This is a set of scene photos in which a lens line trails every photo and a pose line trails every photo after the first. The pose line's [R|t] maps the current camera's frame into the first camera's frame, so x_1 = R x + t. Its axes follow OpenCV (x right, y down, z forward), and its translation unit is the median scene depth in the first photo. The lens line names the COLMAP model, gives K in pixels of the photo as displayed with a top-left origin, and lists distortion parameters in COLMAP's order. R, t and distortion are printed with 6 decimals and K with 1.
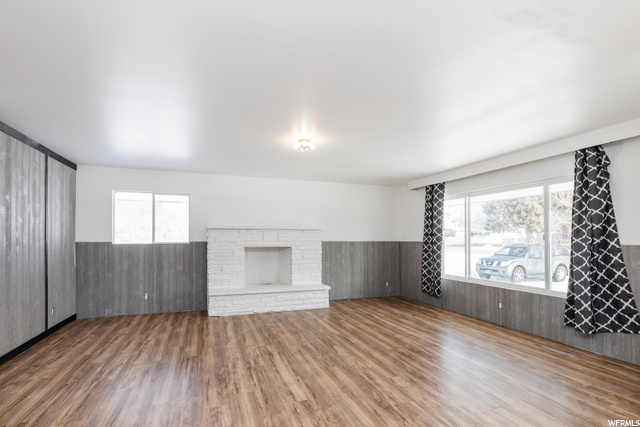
lens RADIAL K [[286.1, 0, 310.4], [0, 286.1, 237.5], [0, 0, 1]] dist [0.002644, 0.000118]
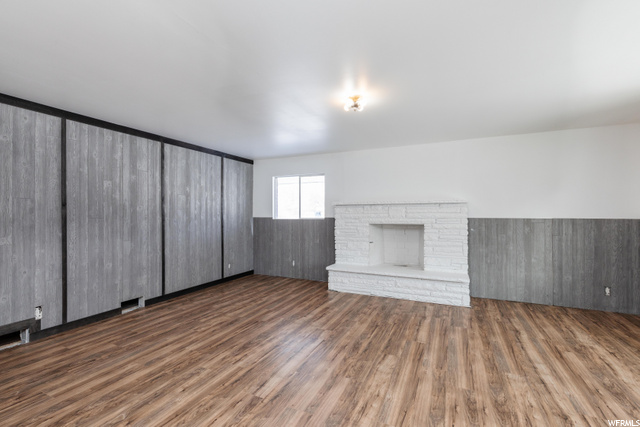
lens RADIAL K [[288.3, 0, 334.5], [0, 288.3, 214.0], [0, 0, 1]] dist [0.003609, 0.000270]
pose [[0.734226, -0.000597, -0.678905, 0.391645], [0.004479, 0.999982, 0.003964, -0.003856], [0.678890, -0.005951, 0.734215, 0.255522]]
